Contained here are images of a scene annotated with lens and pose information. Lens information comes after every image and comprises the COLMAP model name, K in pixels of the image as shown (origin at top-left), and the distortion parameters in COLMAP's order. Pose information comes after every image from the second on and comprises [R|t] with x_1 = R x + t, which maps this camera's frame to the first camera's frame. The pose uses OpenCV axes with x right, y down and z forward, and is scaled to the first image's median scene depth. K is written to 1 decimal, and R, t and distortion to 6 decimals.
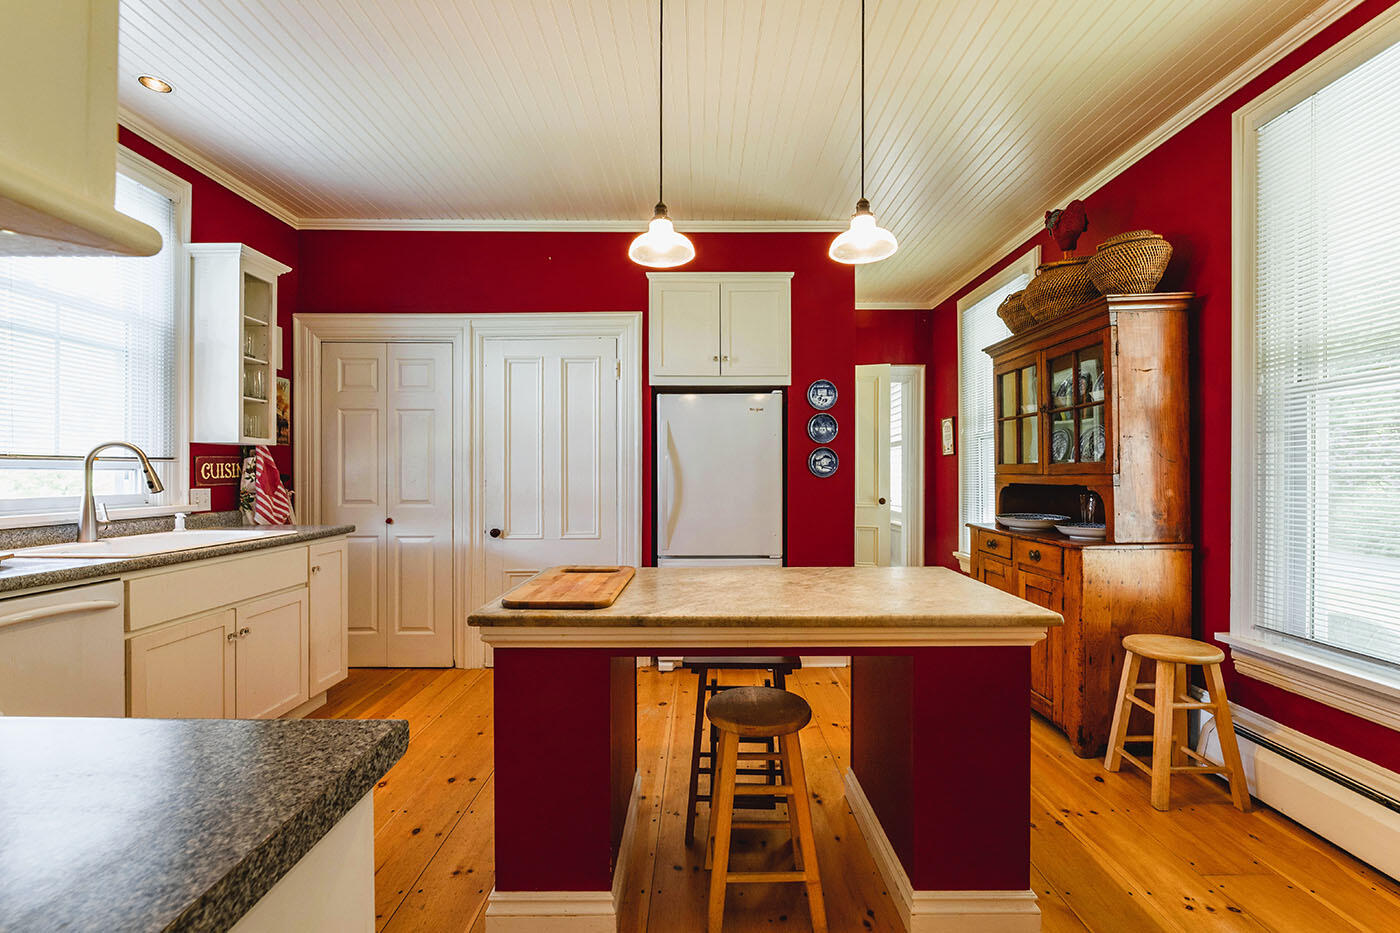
lens RADIAL K [[669.7, 0, 700.0], [0, 669.7, 466.5], [0, 0, 1]] dist [-0.003446, -0.000324]
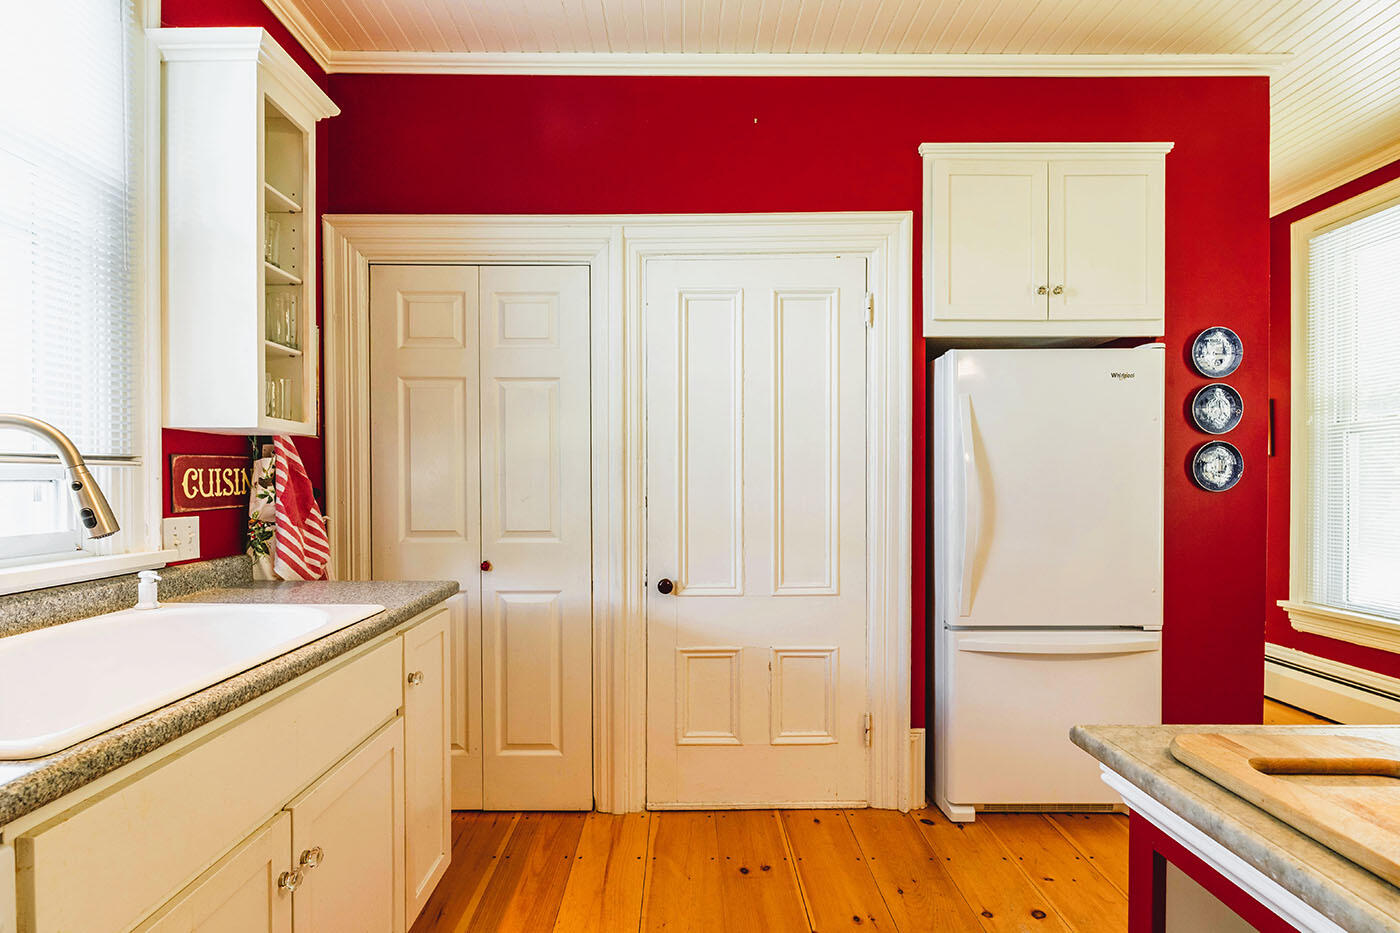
lens RADIAL K [[752.6, 0, 692.1], [0, 752.6, 482.1], [0, 0, 1]] dist [-0.001916, 0.000433]
pose [[0.999994, -0.000791, -0.003472, -0.318451], [0.000834, 0.999924, 0.012300, -0.001050], [0.003462, -0.012303, 0.999918, 0.381213]]
